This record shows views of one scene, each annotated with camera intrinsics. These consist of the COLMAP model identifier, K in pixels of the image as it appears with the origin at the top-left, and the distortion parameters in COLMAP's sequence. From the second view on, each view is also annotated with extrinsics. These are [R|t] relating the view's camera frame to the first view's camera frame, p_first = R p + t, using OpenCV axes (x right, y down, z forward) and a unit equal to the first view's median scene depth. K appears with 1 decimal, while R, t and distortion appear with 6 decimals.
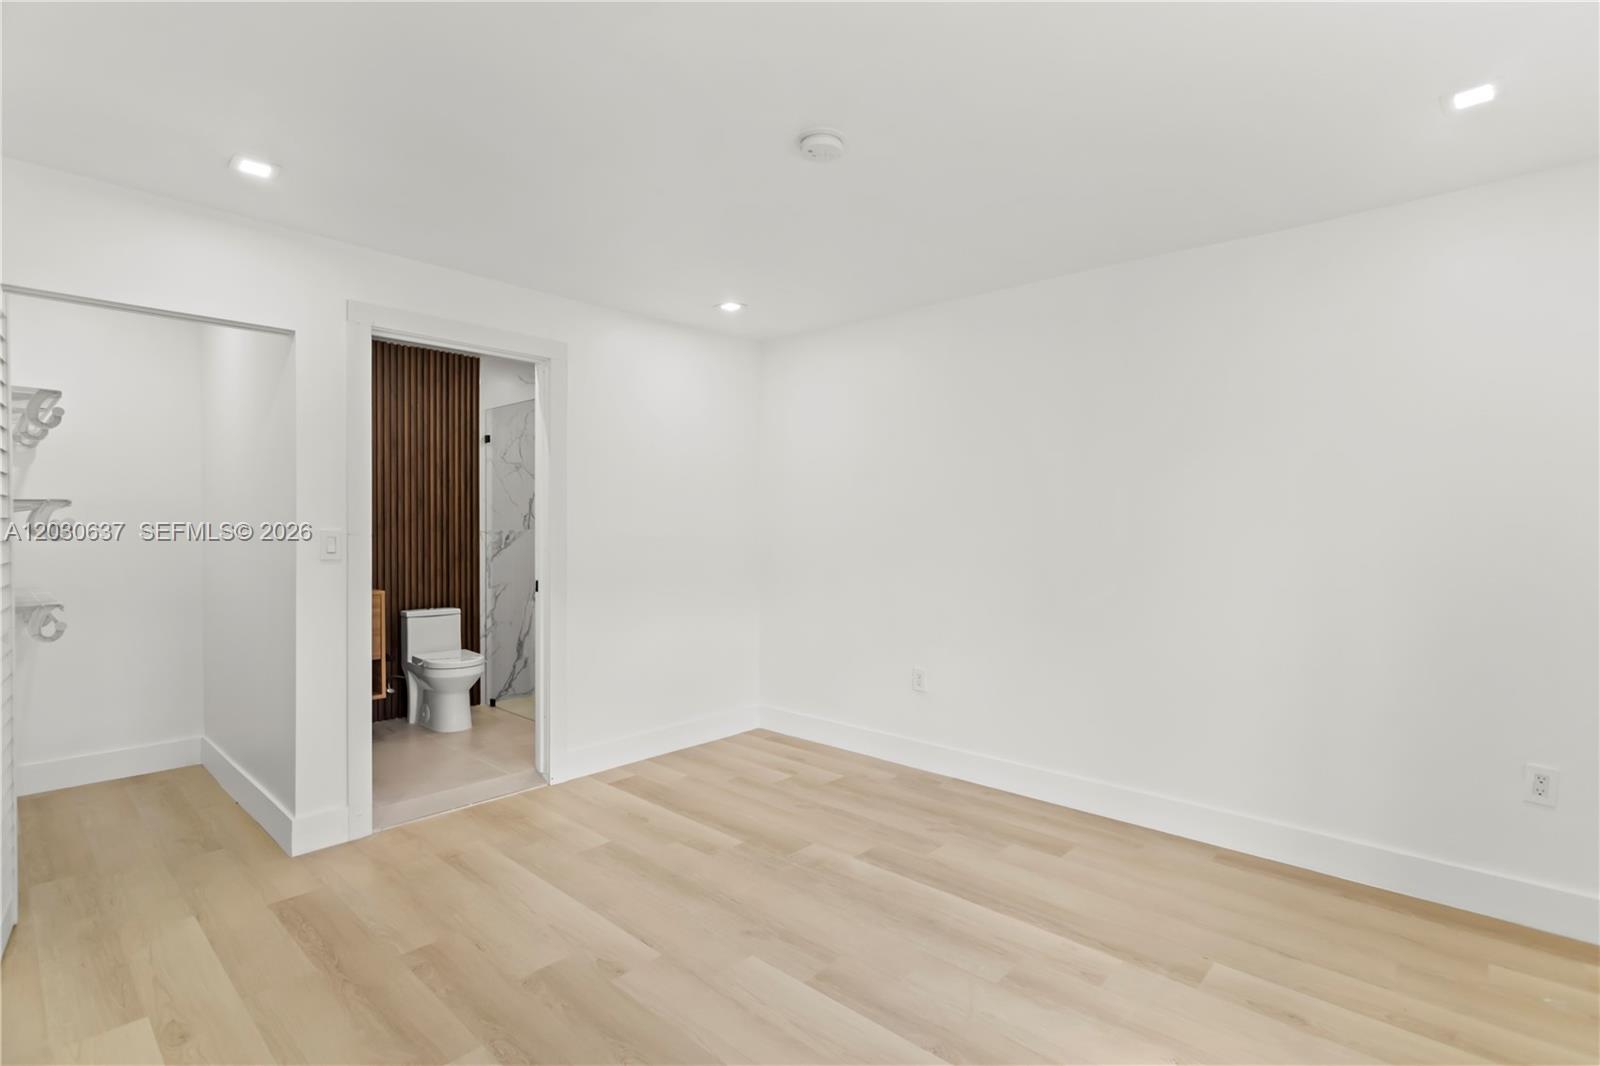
lens RADIAL K [[756.1, 0, 793.9], [0, 756.1, 527.3], [0, 0, 1]] dist [0.001374, 0.000411]
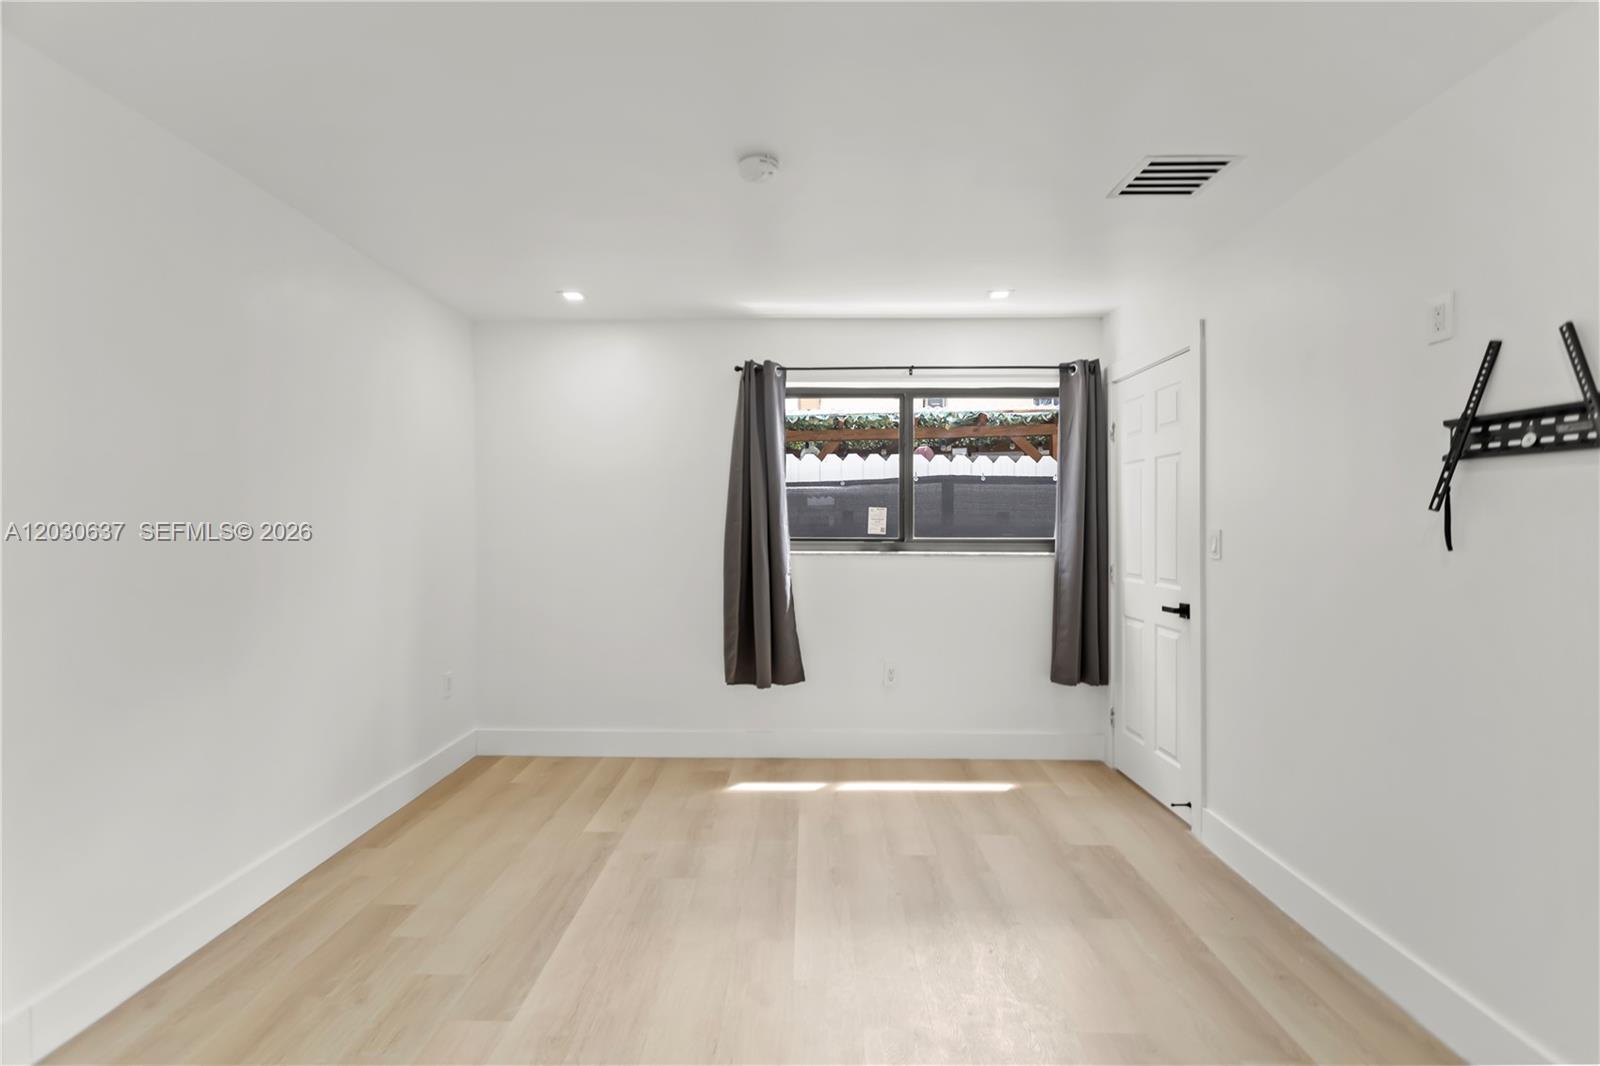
lens RADIAL K [[756.1, 0, 793.9], [0, 756.1, 527.3], [0, 0, 1]] dist [0.001374, 0.000411]
pose [[-0.664694, -0.008276, 0.747070, -0.568020], [-0.004094, 0.999964, 0.007435, -0.007471], [-0.747104, 0.001883, -0.664704, 1.218401]]
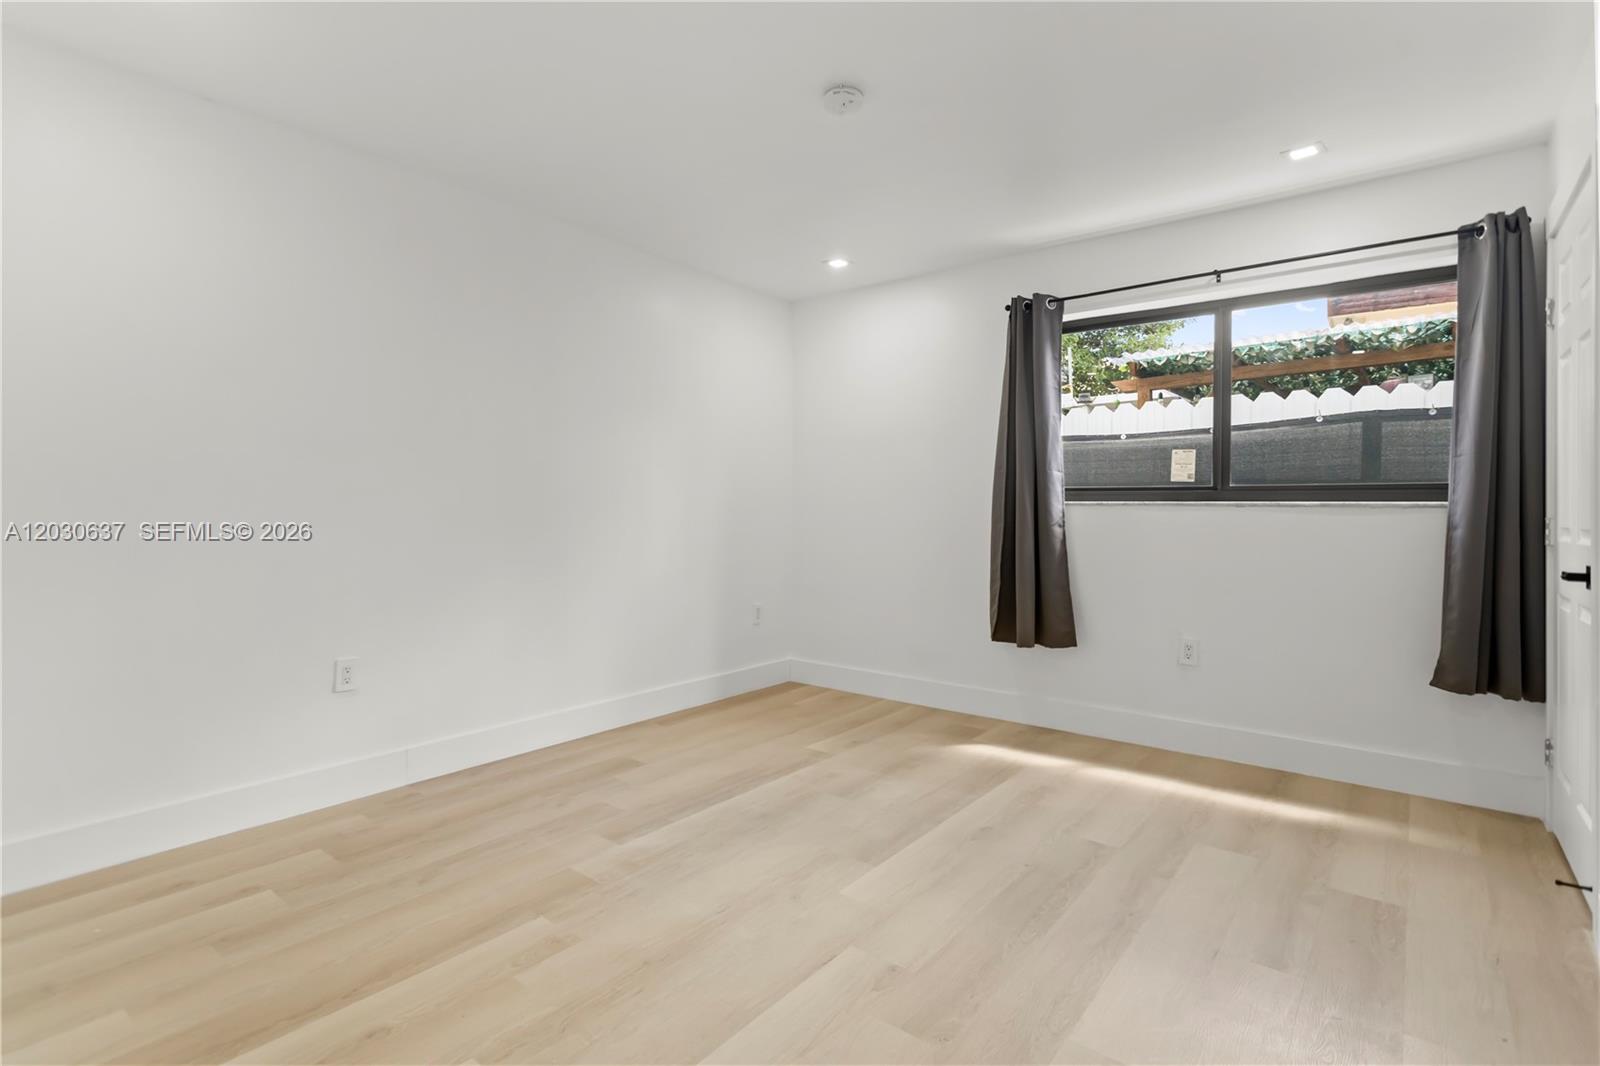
lens RADIAL K [[775.7, 0, 793.2], [0, 775.7, 509.7], [0, 0, 1]] dist [0.001446, 0.000443]
pose [[-0.072317, -0.004420, 0.997372, -0.770089], [-0.004608, 0.999981, 0.004097, 0.057022], [-0.997371, -0.004299, -0.072336, 0.844190]]
